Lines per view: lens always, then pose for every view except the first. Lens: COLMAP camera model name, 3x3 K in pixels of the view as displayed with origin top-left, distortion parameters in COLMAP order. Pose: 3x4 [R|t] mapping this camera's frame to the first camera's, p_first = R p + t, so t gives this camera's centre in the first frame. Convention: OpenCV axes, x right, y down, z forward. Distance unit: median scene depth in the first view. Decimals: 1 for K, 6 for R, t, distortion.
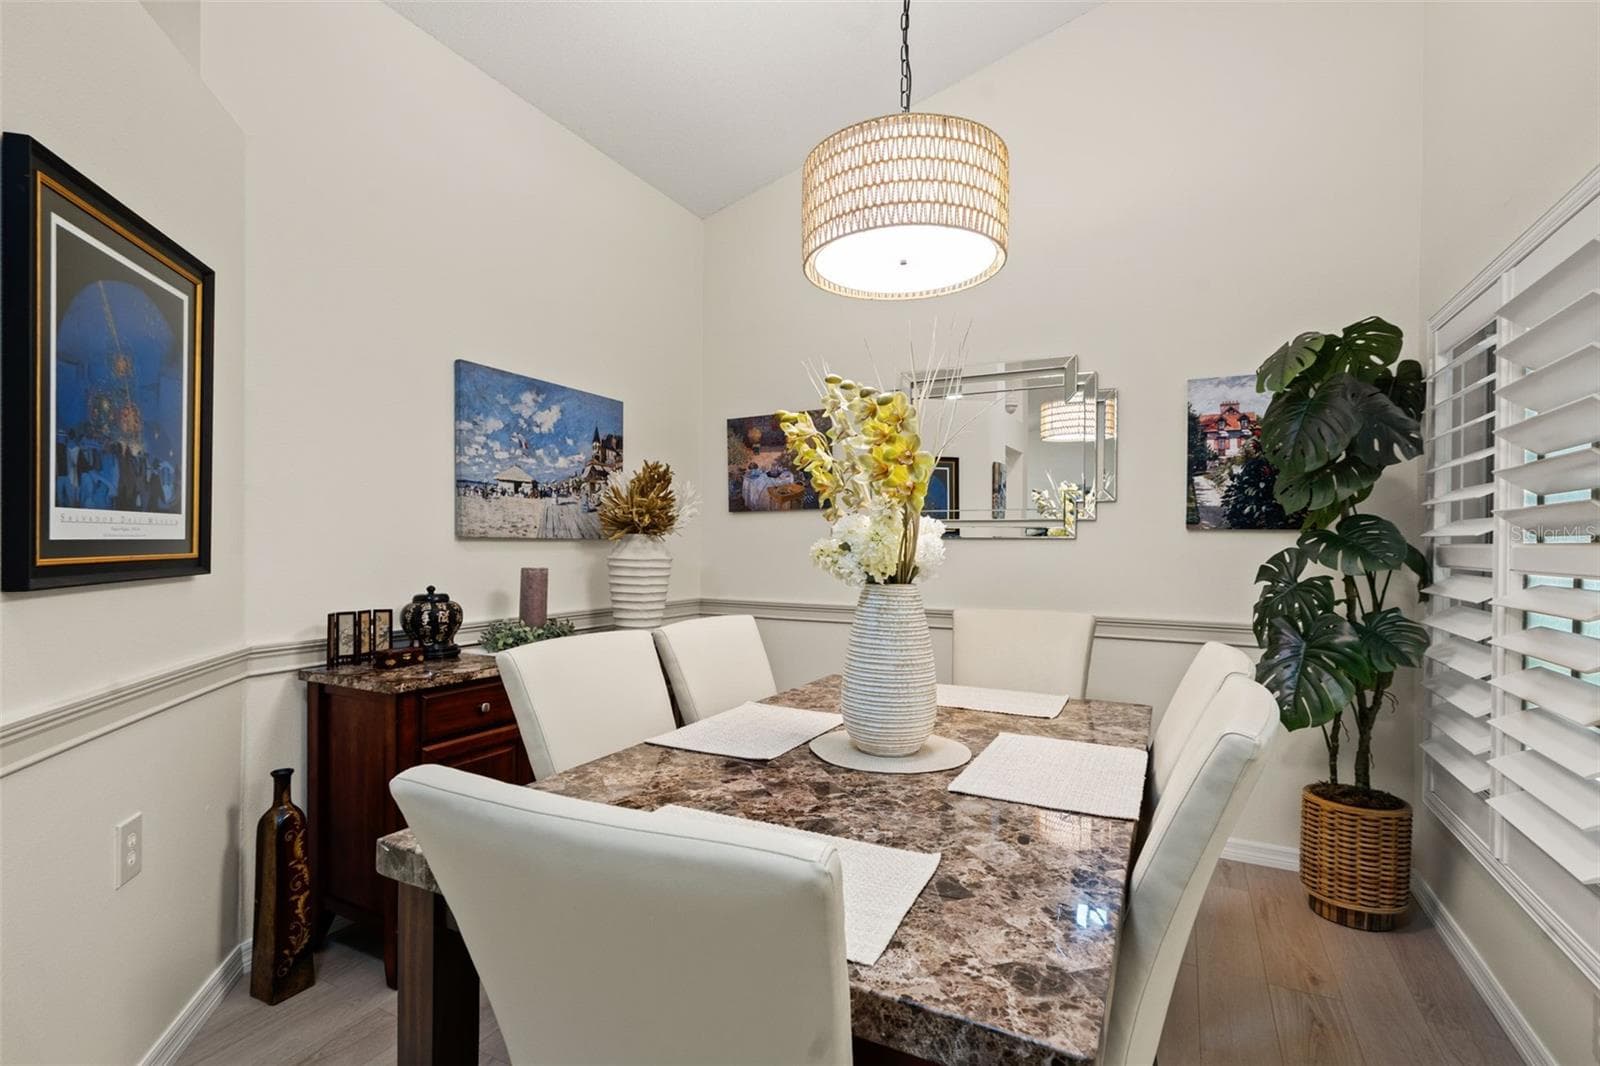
lens RADIAL K [[767.5, 0, 795.7], [0, 767.5, 542.9], [0, 0, 1]] dist [0.000073, -0.000082]
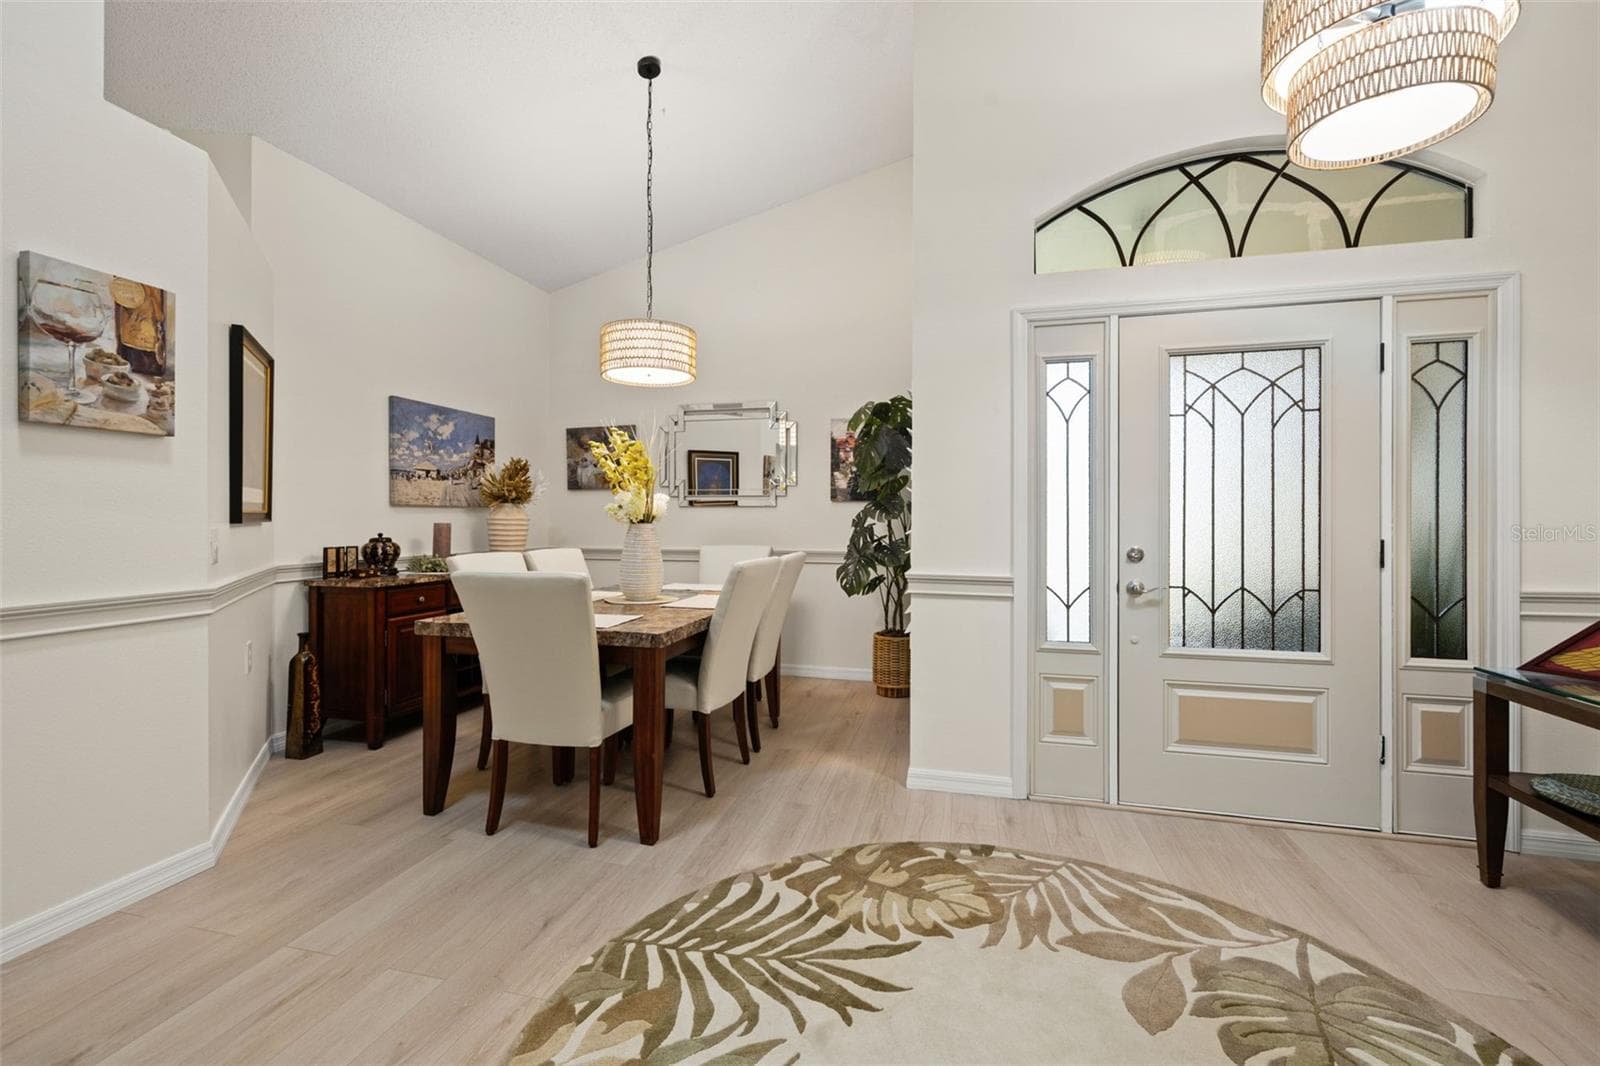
lens RADIAL K [[715.1, 0, 808.1], [0, 715.1, 517.6], [0, 0, 1]] dist [0.001984, 0.000105]
pose [[0.973750, -0.003187, 0.227597, 0.078997], [0.003378, 0.999994, -0.000449, 0.025040], [-0.227595, 0.001206, 0.973755, -0.712788]]
